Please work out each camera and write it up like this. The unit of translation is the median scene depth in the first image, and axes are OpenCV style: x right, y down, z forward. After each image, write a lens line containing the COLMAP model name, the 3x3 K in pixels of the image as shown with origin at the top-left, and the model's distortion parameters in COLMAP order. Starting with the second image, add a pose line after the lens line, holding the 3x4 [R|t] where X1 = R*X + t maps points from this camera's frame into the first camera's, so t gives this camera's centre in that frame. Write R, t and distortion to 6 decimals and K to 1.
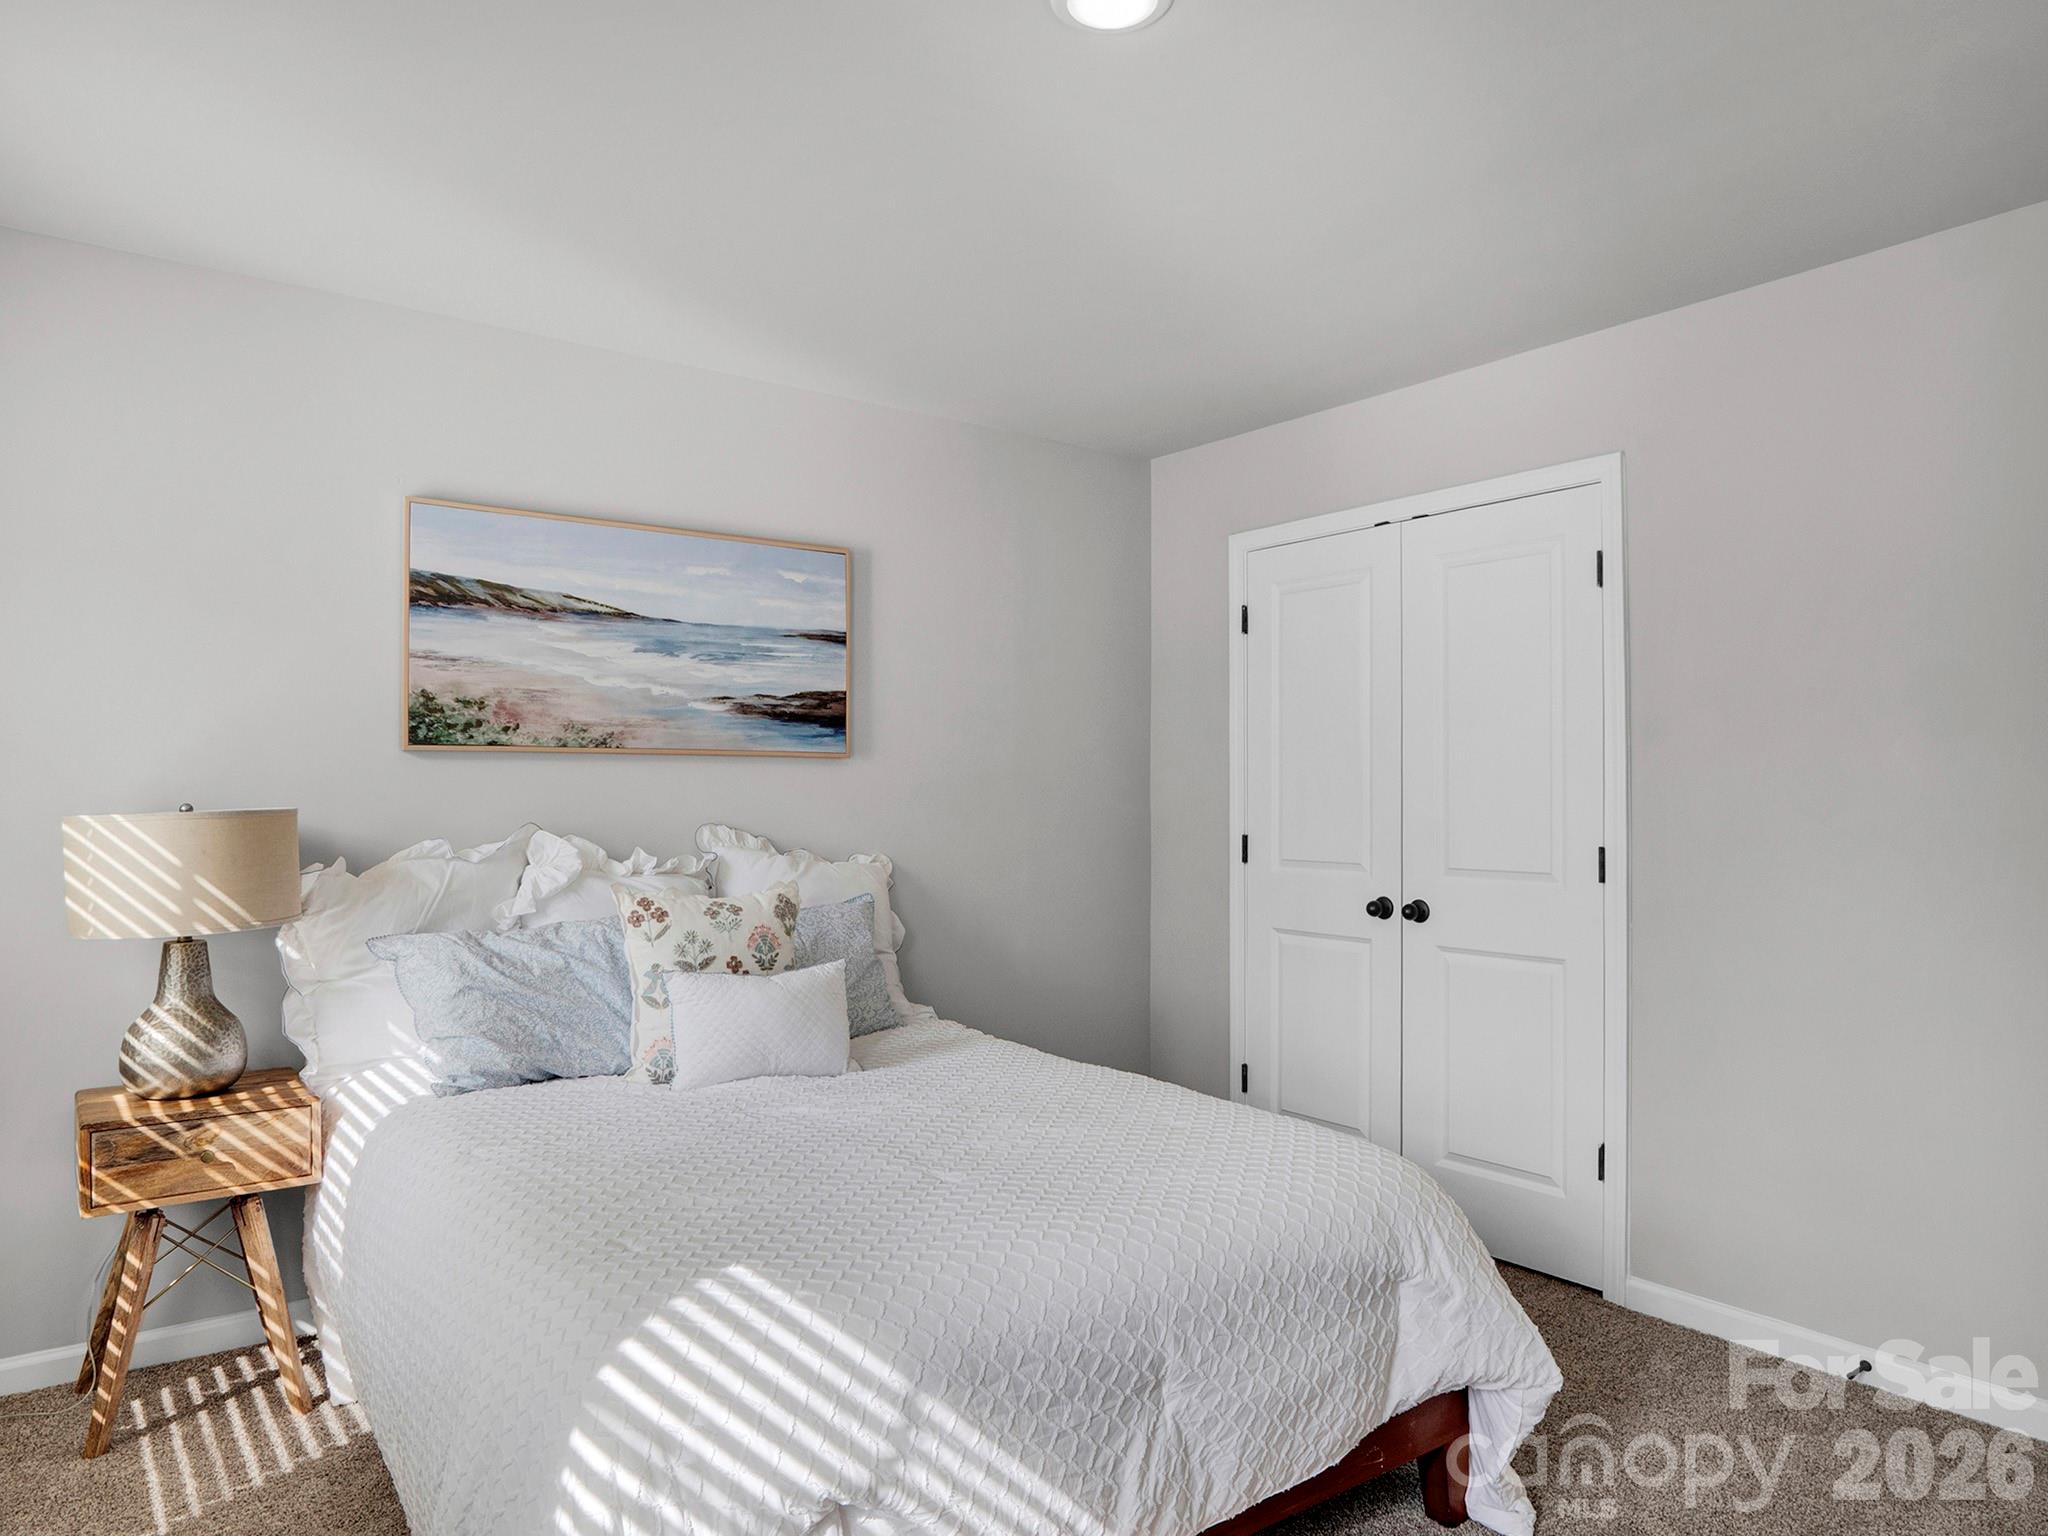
lens RADIAL K [[1308.0, 0, 1021.6], [0, 1308.0, 773.3], [0, 0, 1]] dist [-0.013078, 0.000000]
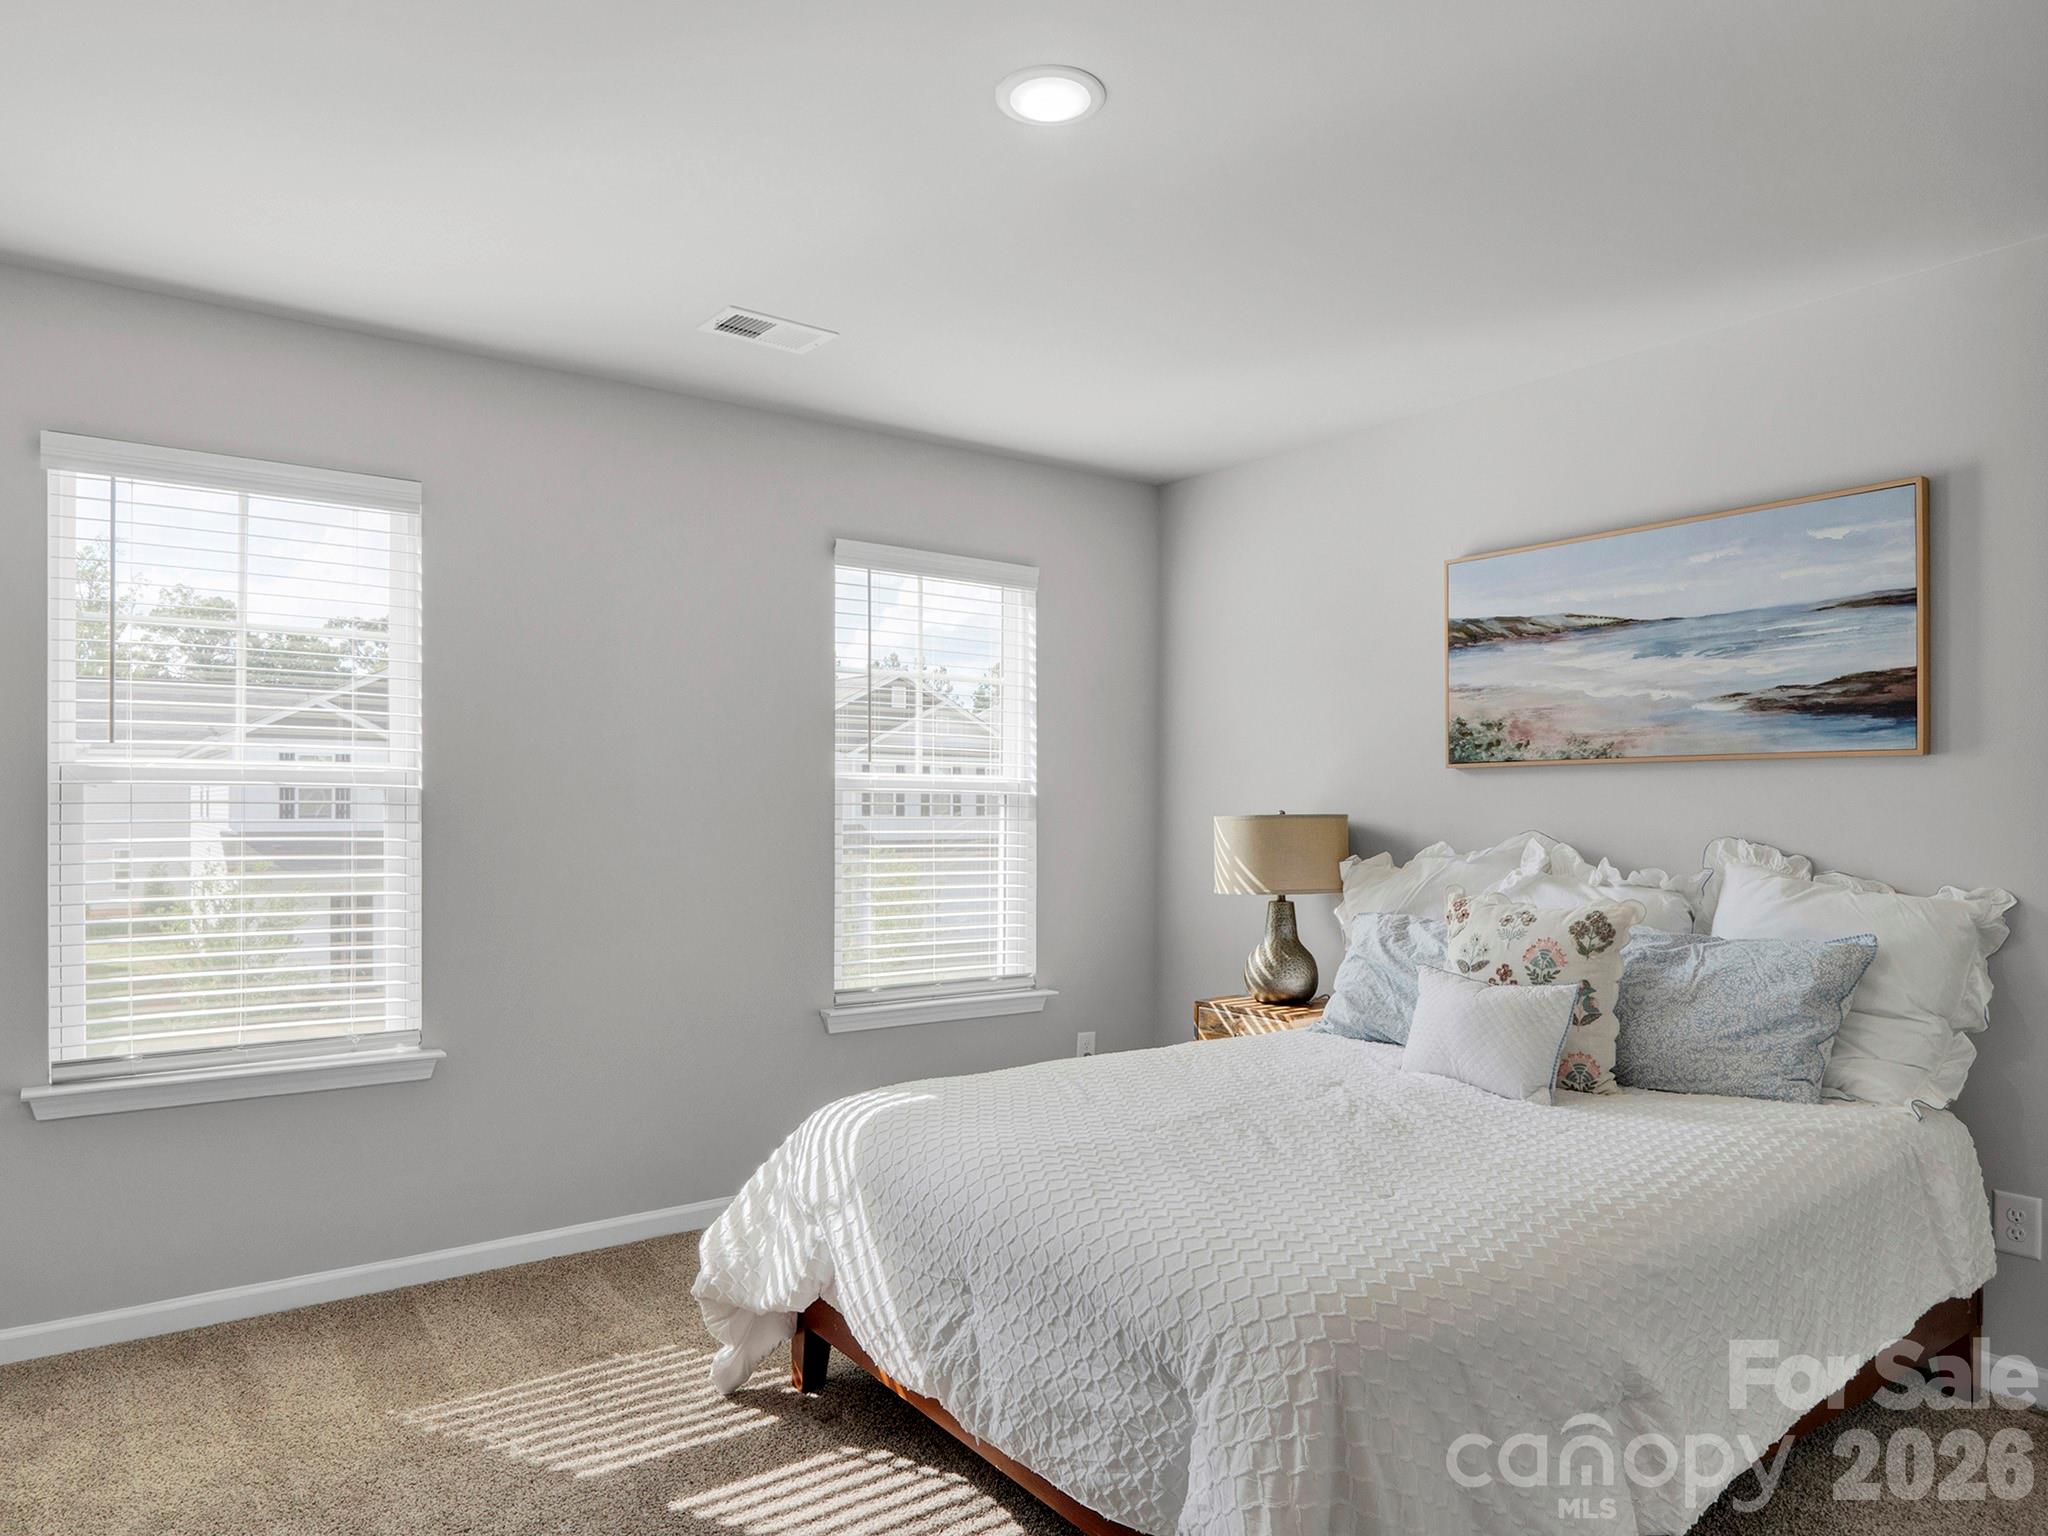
lens RADIAL K [[1308.0, 0, 1021.6], [0, 1308.0, 773.3], [0, 0, 1]] dist [-0.013078, 0.000000]
pose [[-0.000555, -0.029447, -0.999566, 0.689668], [0.009551, 0.999521, -0.029451, 0.017363], [0.999954, -0.009563, -0.000274, 0.555387]]
